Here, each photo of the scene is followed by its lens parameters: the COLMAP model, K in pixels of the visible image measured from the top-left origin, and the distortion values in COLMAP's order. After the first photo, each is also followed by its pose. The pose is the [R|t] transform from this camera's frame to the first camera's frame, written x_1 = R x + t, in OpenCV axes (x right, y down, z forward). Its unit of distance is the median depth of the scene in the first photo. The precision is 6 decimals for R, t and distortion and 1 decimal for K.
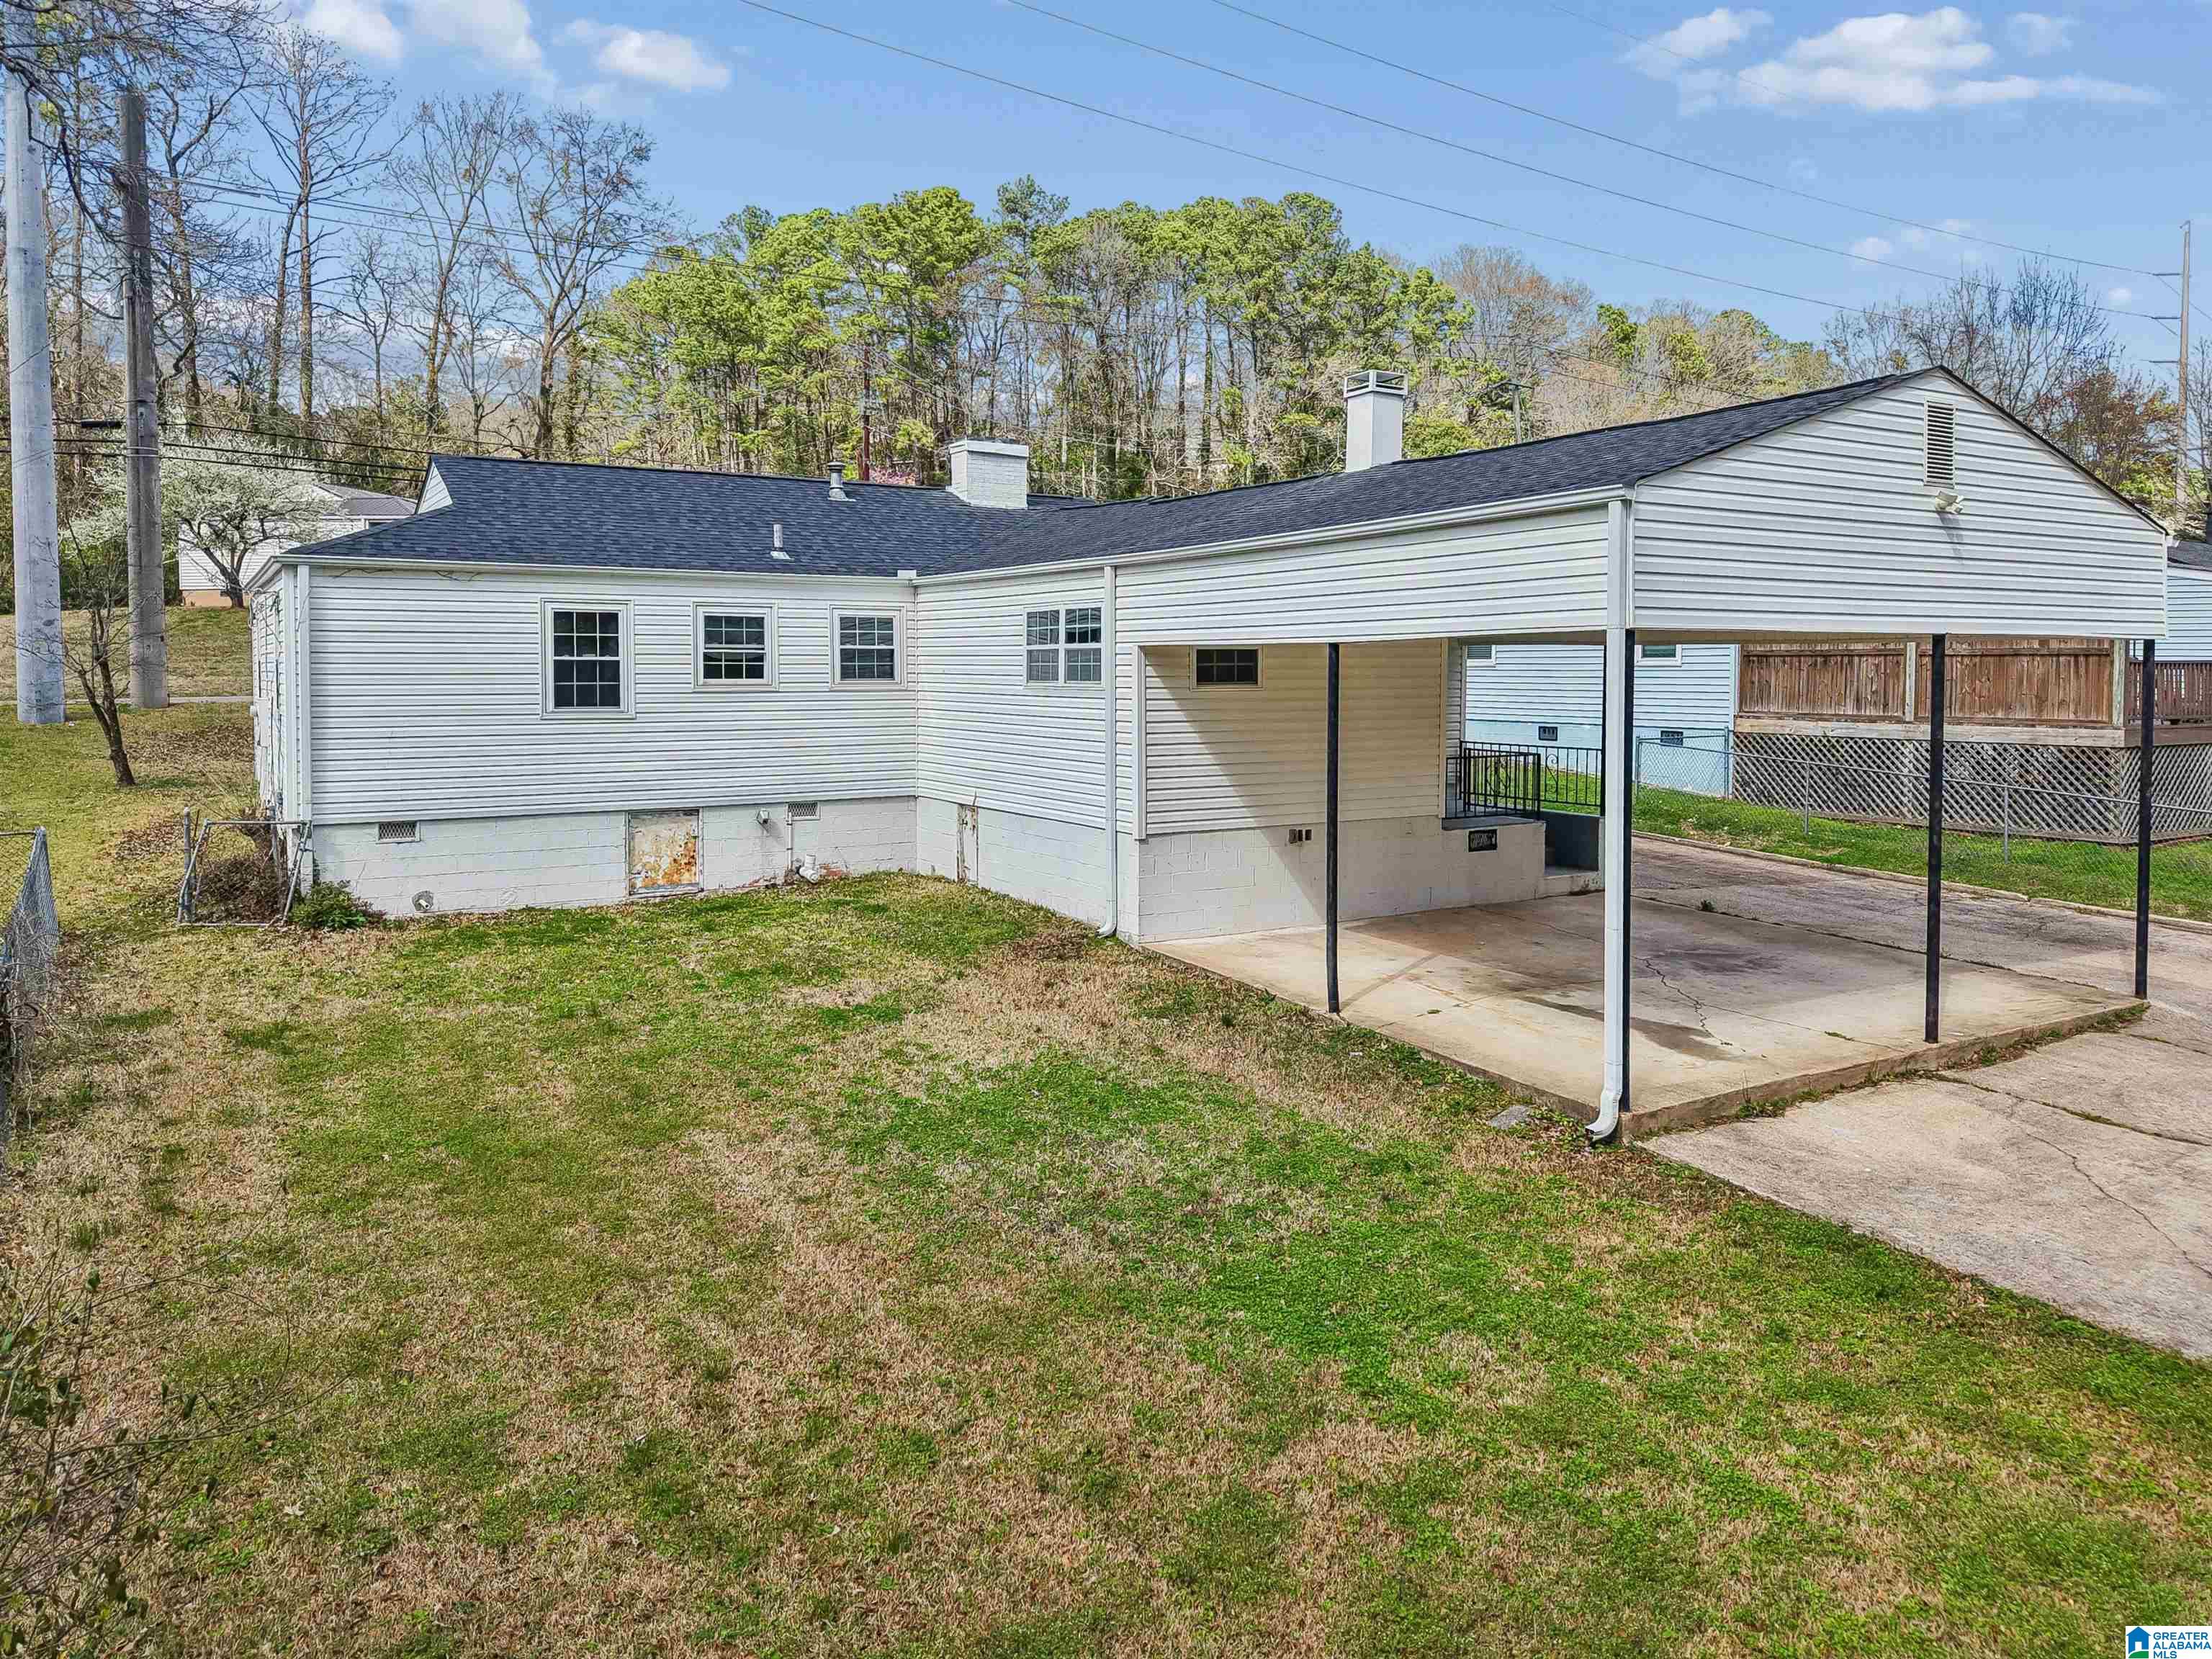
lens RADIAL K [[1527.9, 0, 1103.4], [0, 1527.9, 698.9], [0, 0, 1]] dist [0.012764, -0.006919]
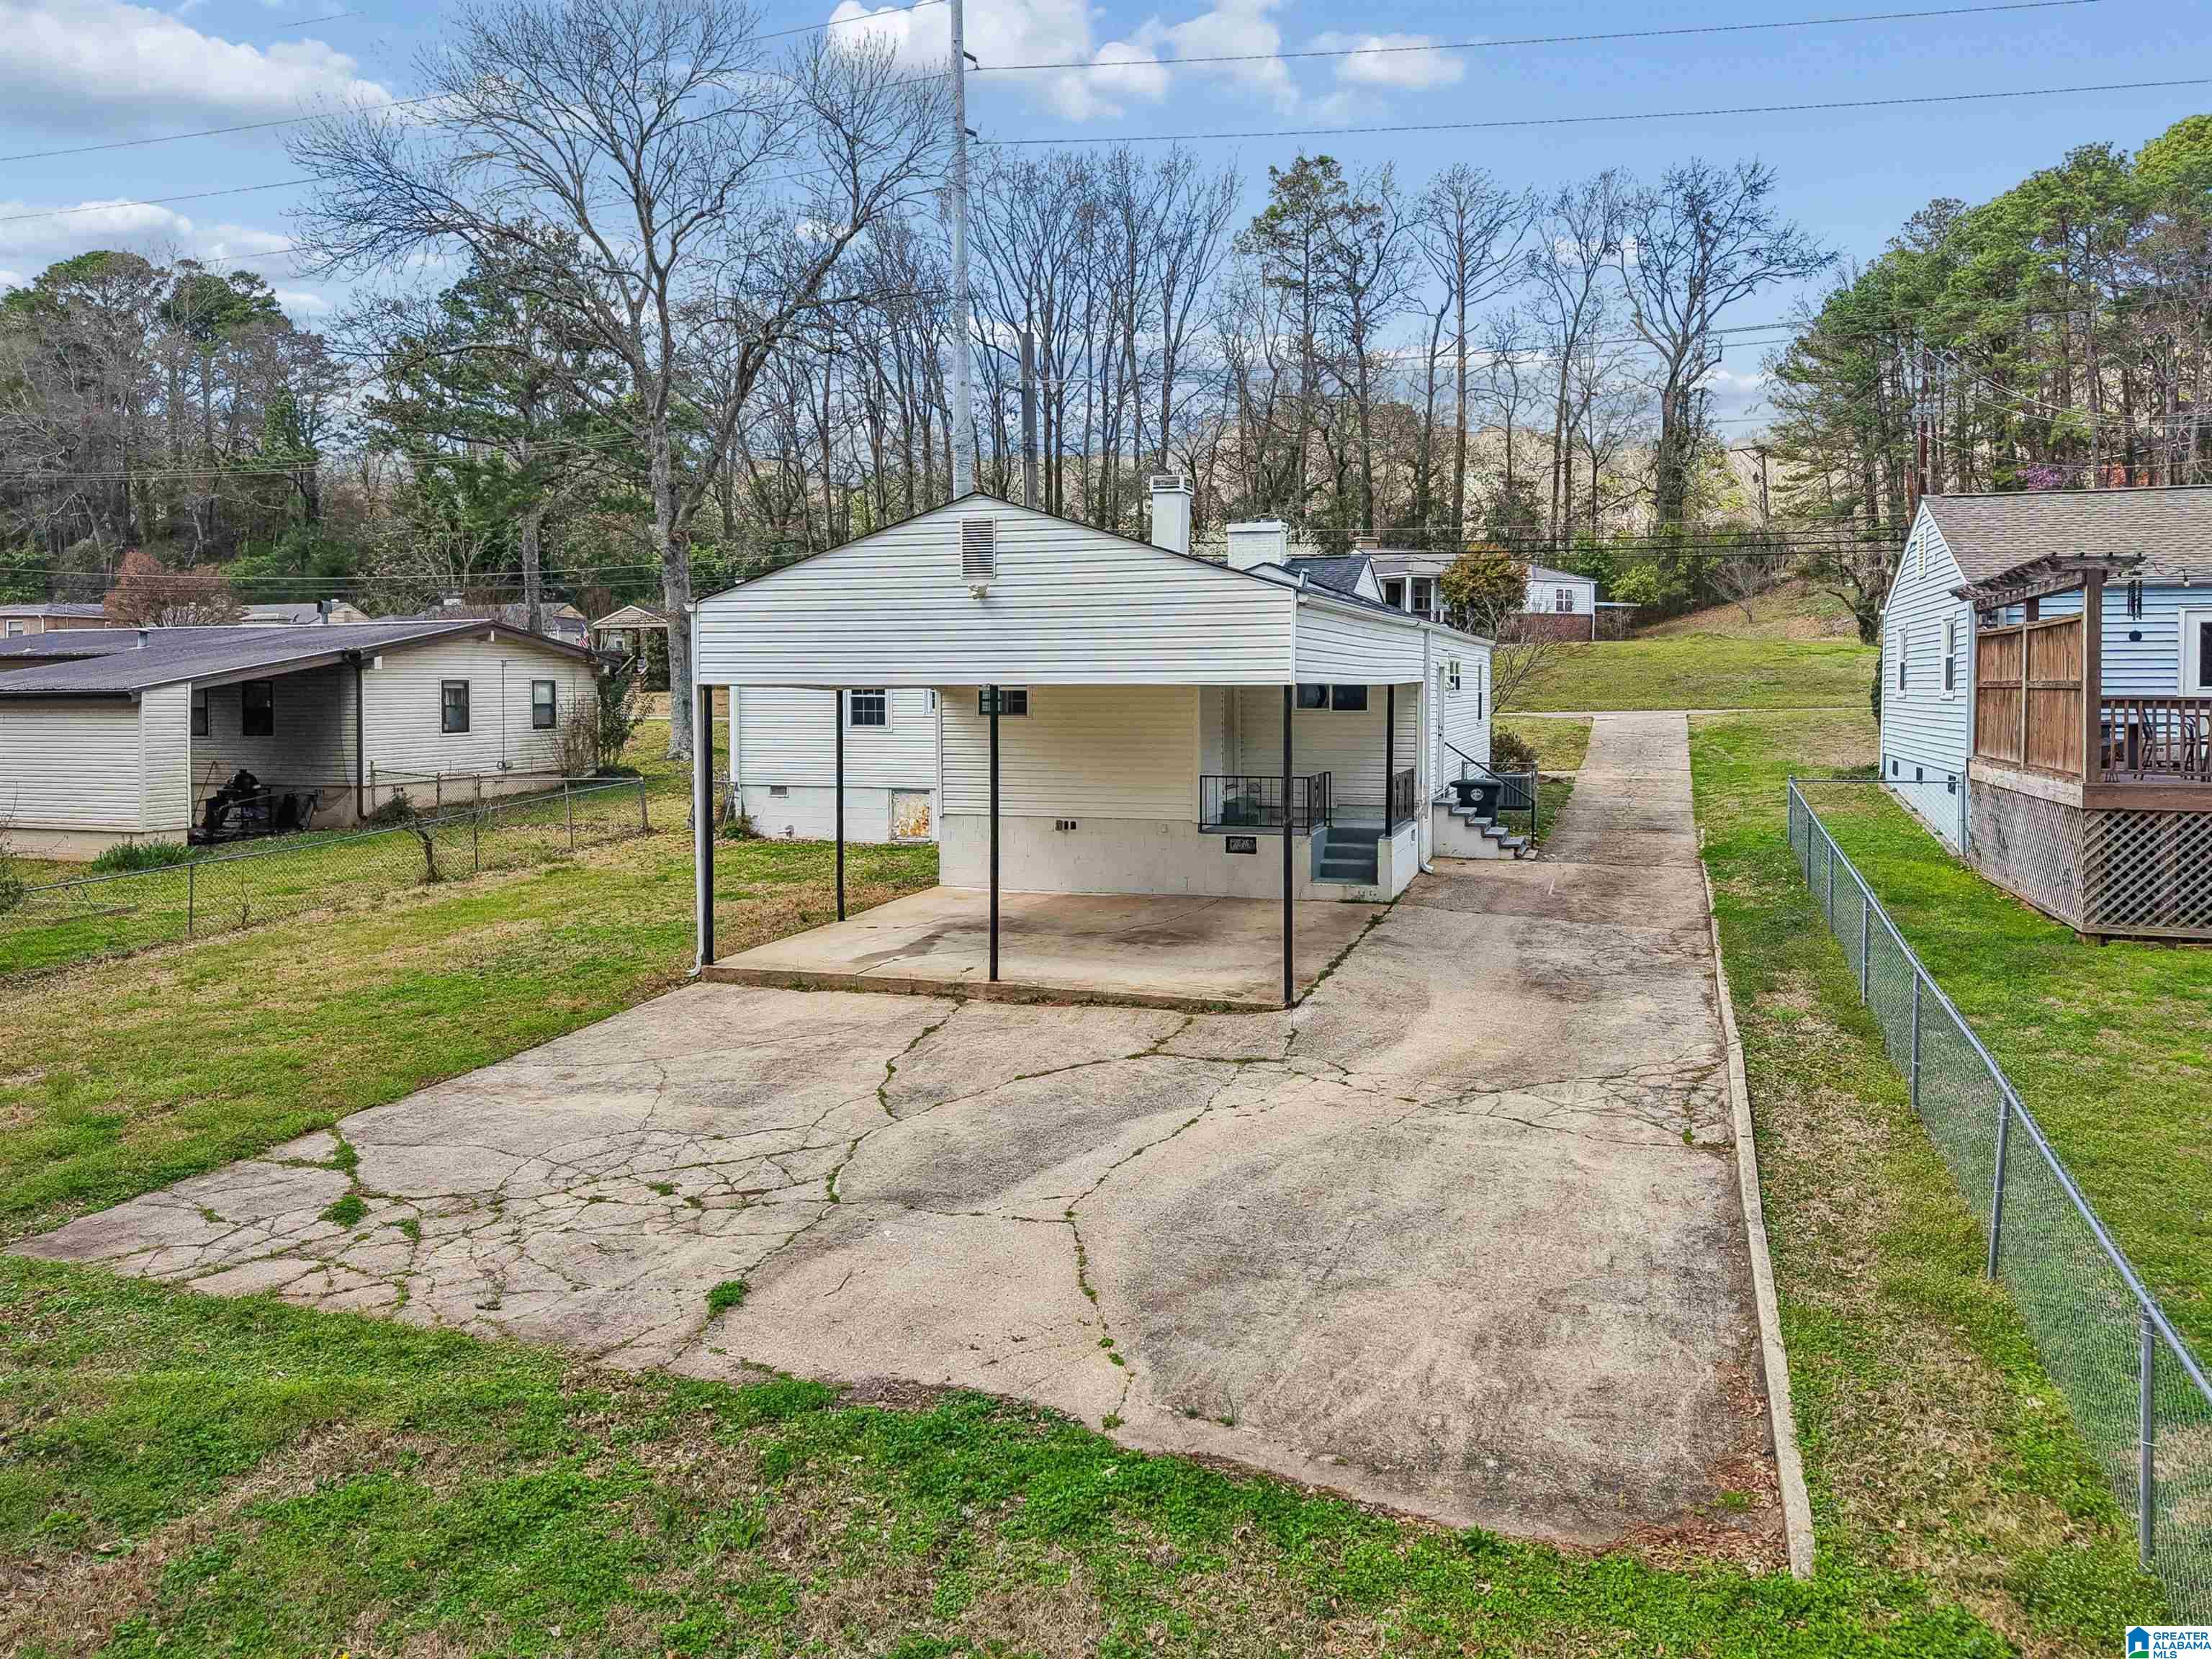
lens RADIAL K [[1527.9, 0, 1103.4], [0, 1527.9, 698.9], [0, 0, 1]] dist [0.012764, -0.006919]
pose [[0.631064, 0.002419, -0.775727, 1.103279], [-0.014100, 0.999866, -0.008353, -0.011995], [0.775603, 0.016209, 0.631013, 0.137803]]
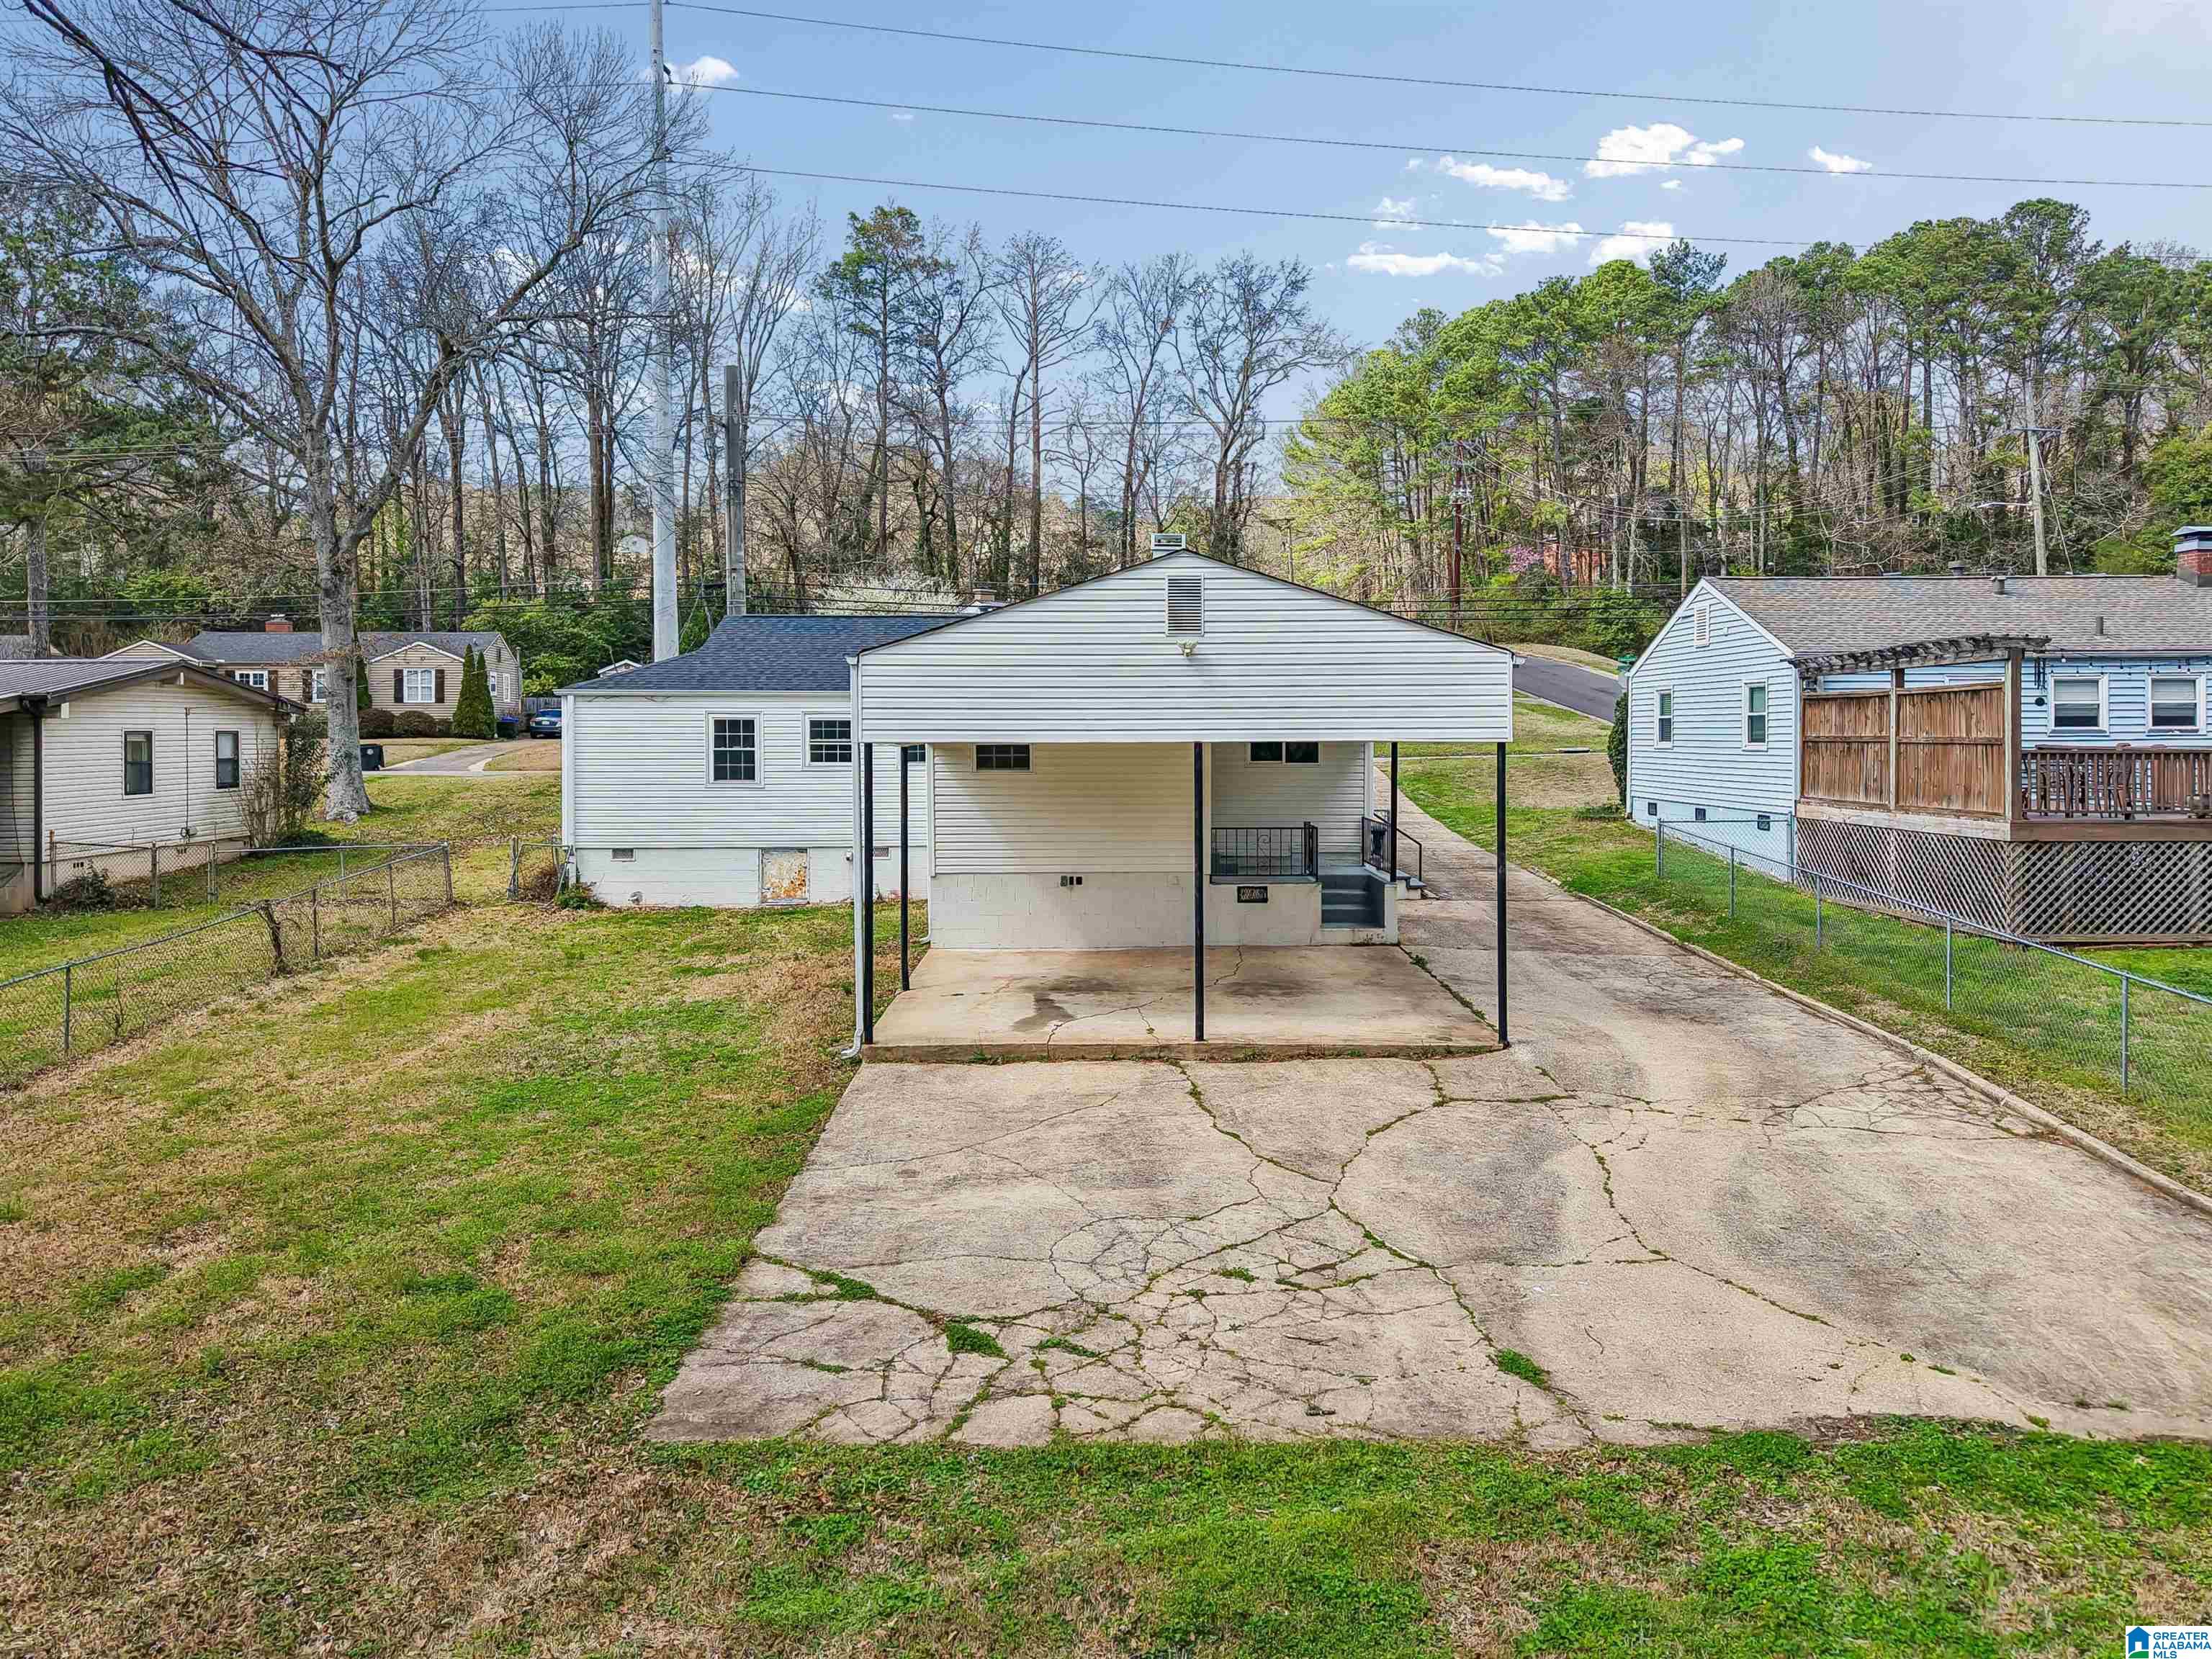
lens RADIAL K [[1523.8, 0, 1100.1], [0, 1523.8, 730.5], [0, 0, 1]] dist [0.012402, -0.007557]
pose [[0.856186, -0.004400, -0.516649, 0.774152], [-0.008081, 0.999727, -0.021907, -0.013987], [0.516604, 0.022931, 0.855917, -0.141765]]
